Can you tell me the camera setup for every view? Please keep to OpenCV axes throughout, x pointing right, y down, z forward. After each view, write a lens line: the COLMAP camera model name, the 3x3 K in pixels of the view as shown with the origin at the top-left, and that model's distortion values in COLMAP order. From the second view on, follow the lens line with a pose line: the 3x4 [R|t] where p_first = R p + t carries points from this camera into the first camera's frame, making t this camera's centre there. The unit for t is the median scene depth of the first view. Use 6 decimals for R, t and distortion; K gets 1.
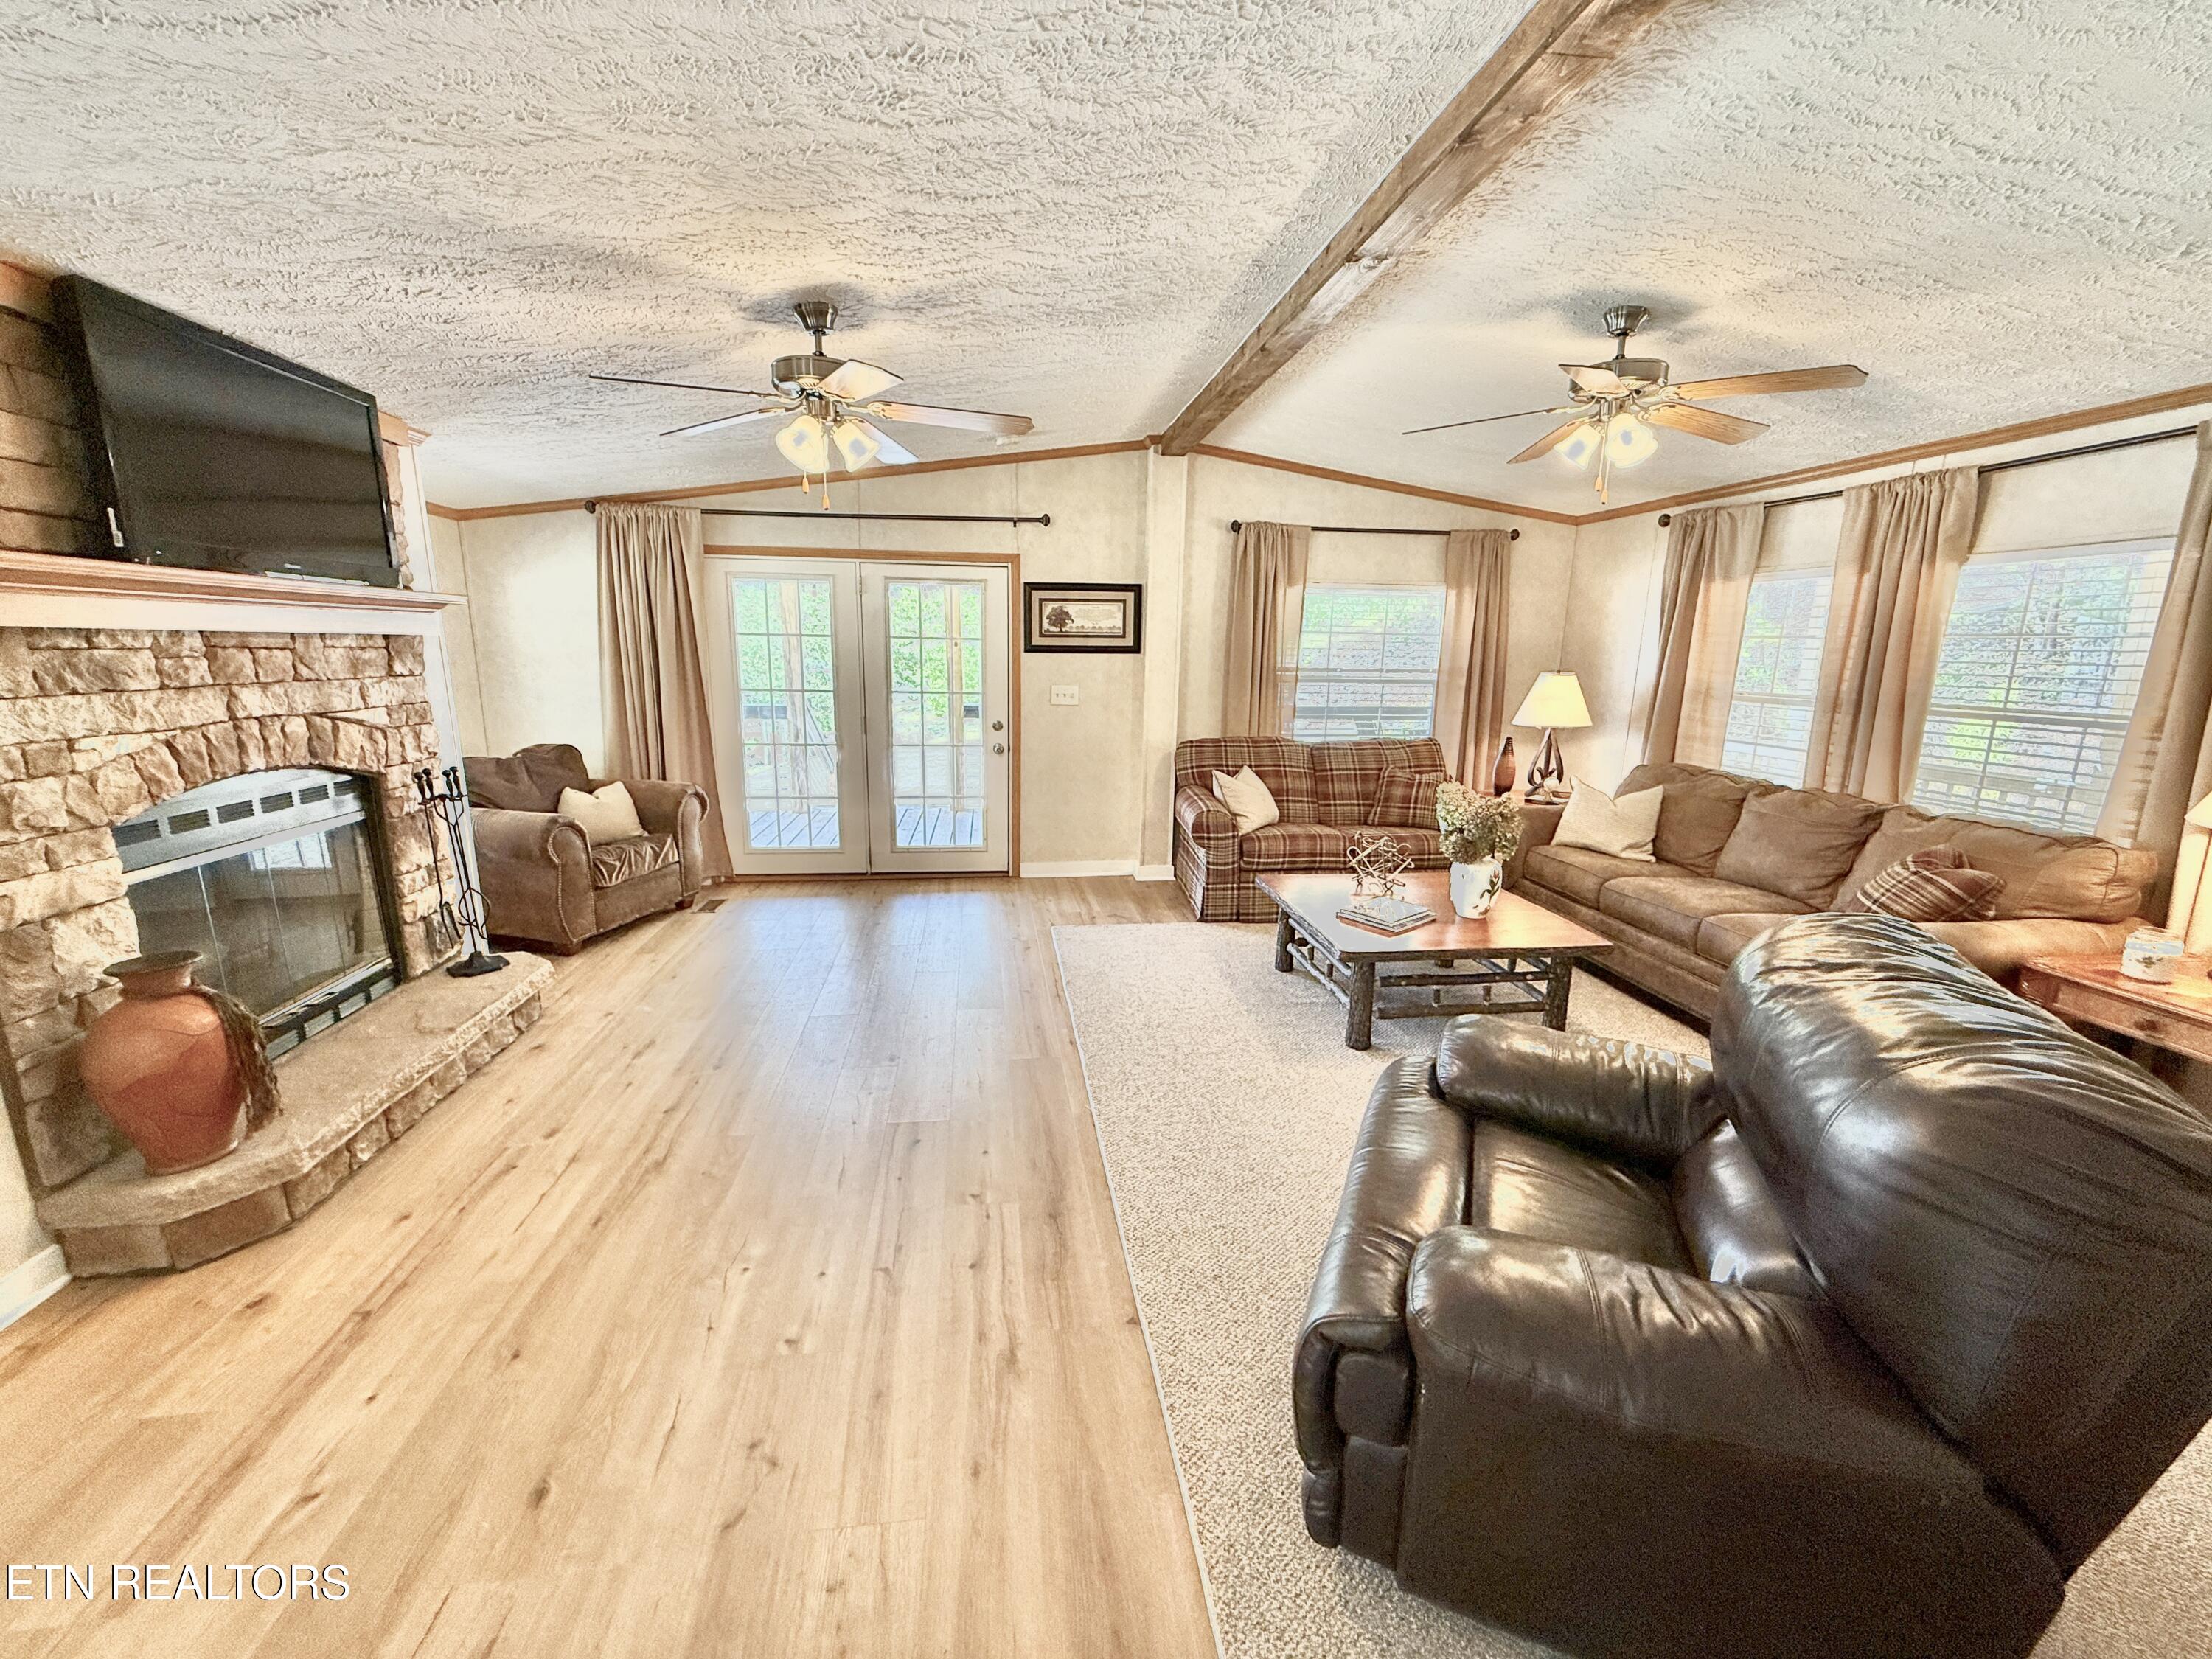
lens RADIAL K [[883.8, 0, 1099.2], [0, 883.8, 825.4], [0, 0, 1]] dist [-0.000563, -0.000093]
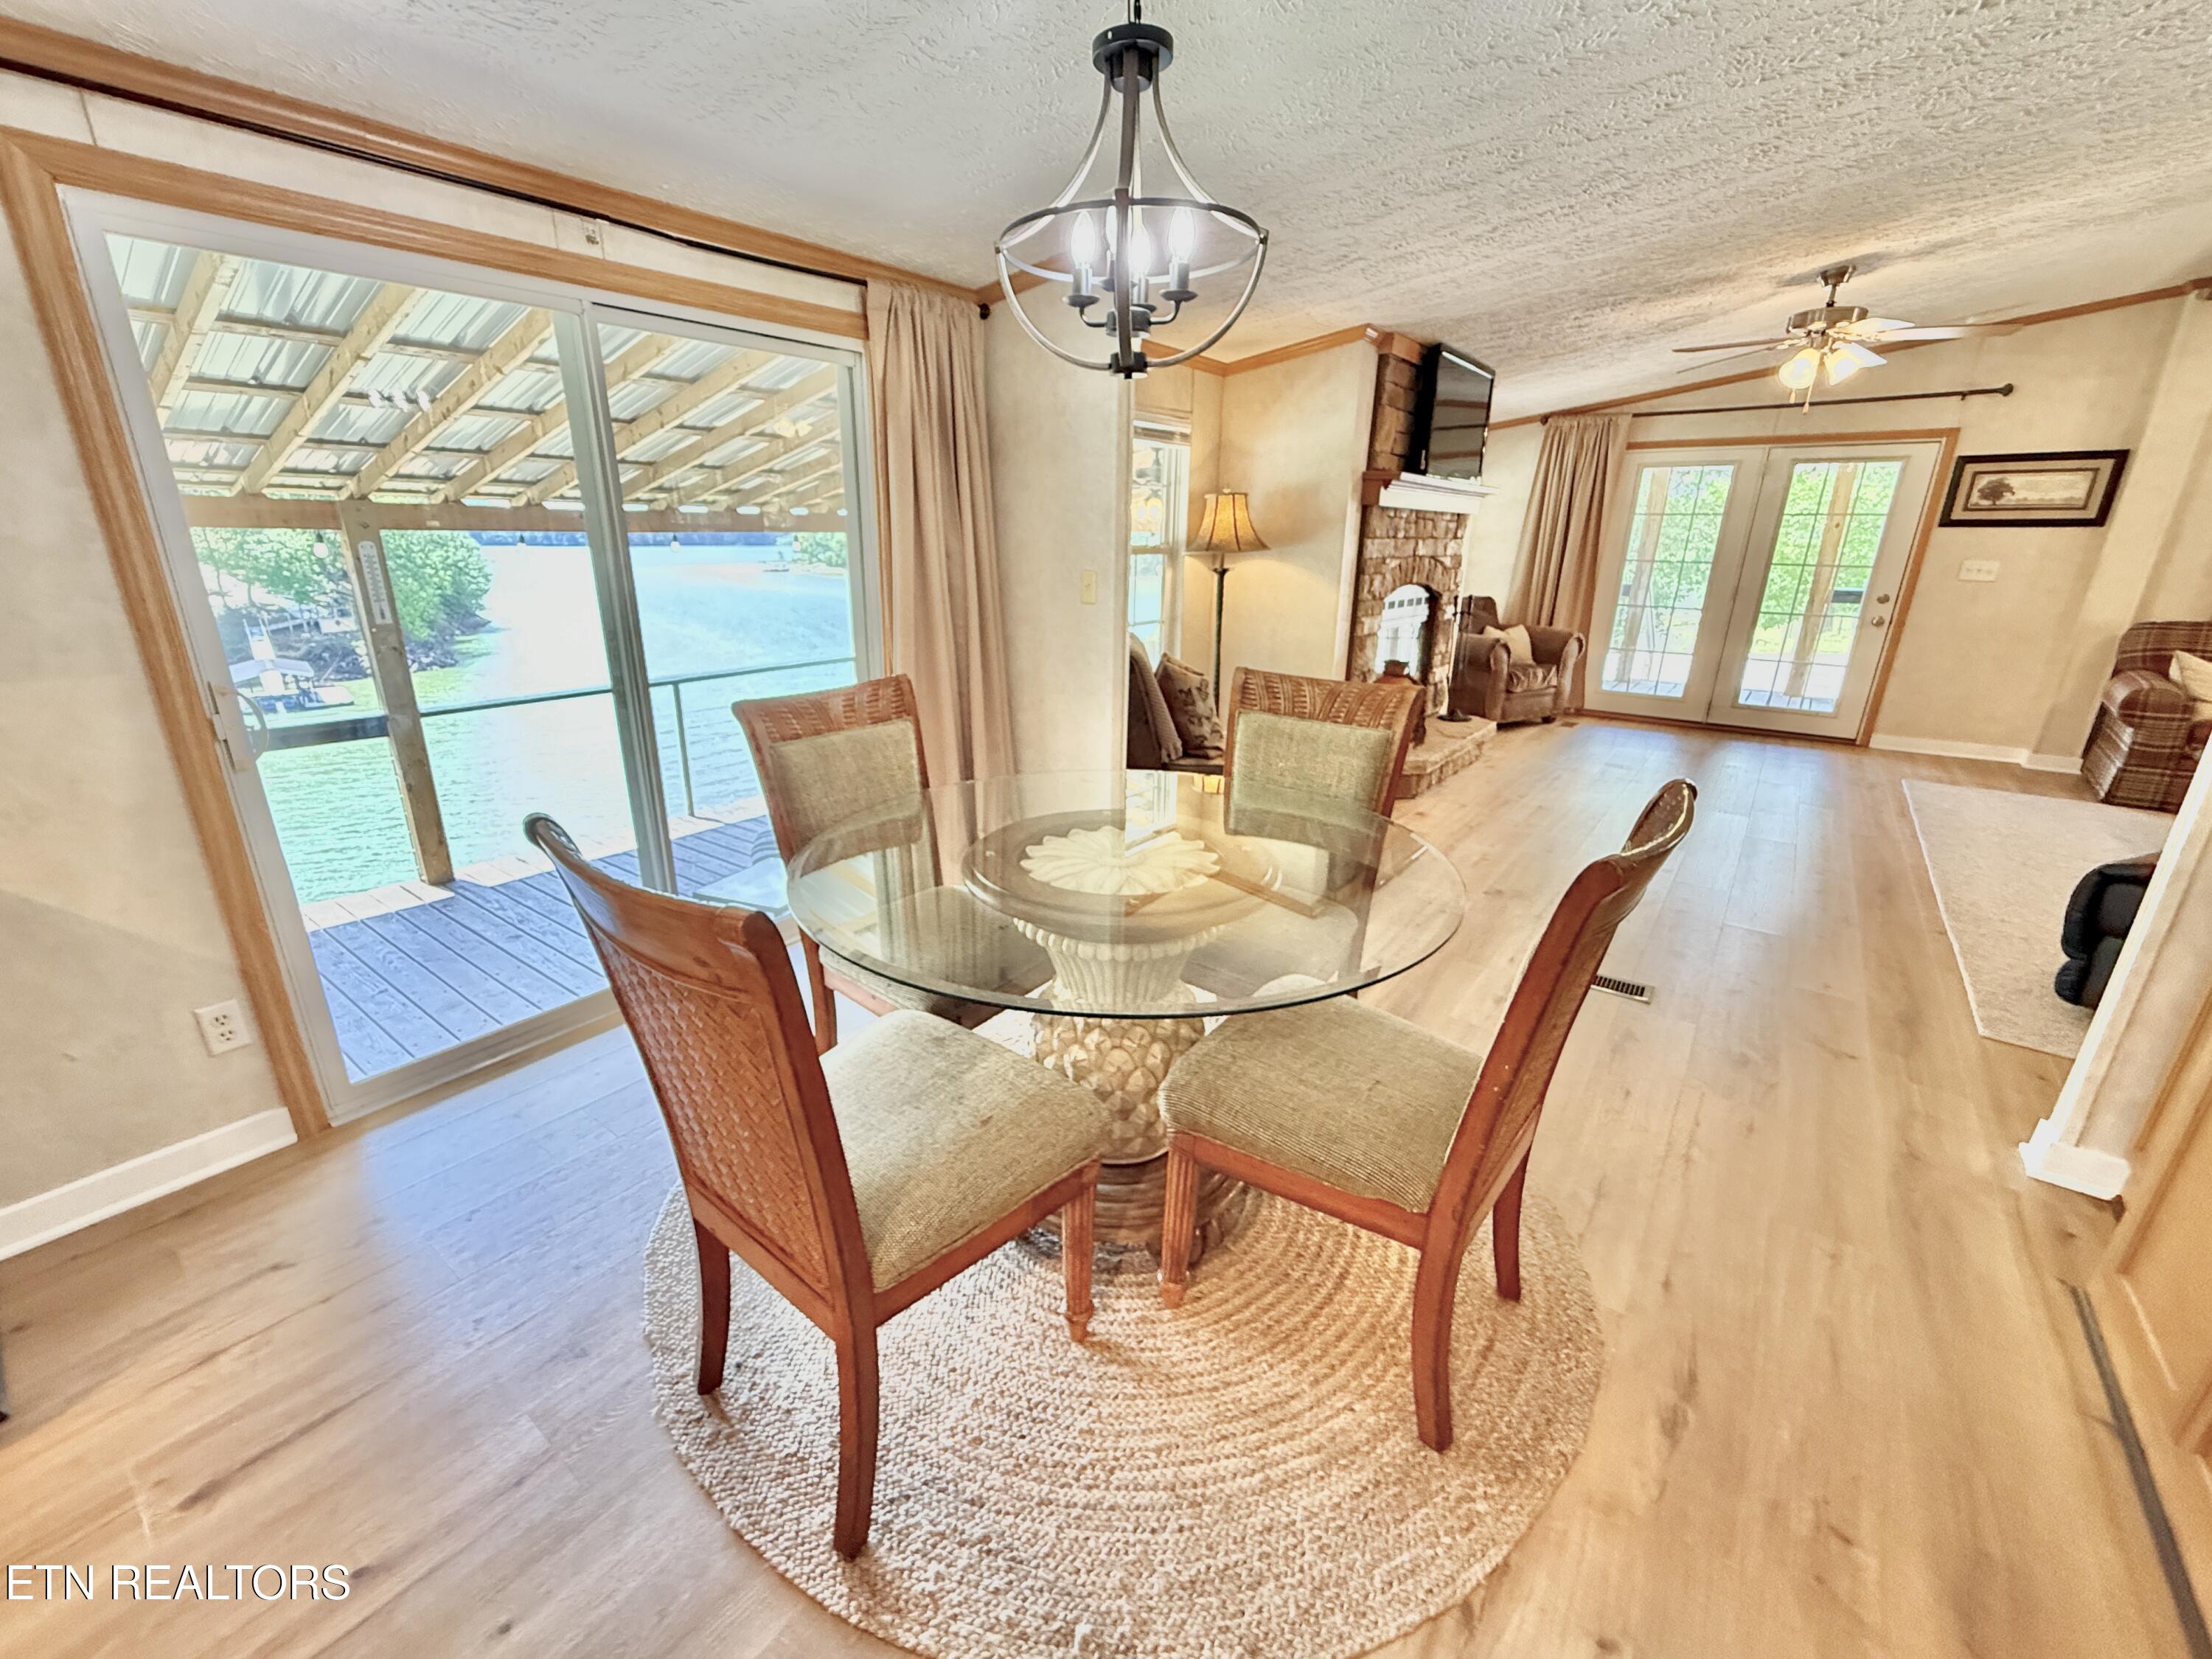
lens RADIAL K [[883.8, 0, 1096.4], [0, 883.8, 821.1], [0, 0, 1]] dist [-0.000563, -0.000093]
pose [[0.699302, 0.213209, -0.682289, 0.005400], [-0.141136, 0.976875, 0.160609, 0.128406], [0.700754, -0.016018, 0.713223, -0.488906]]
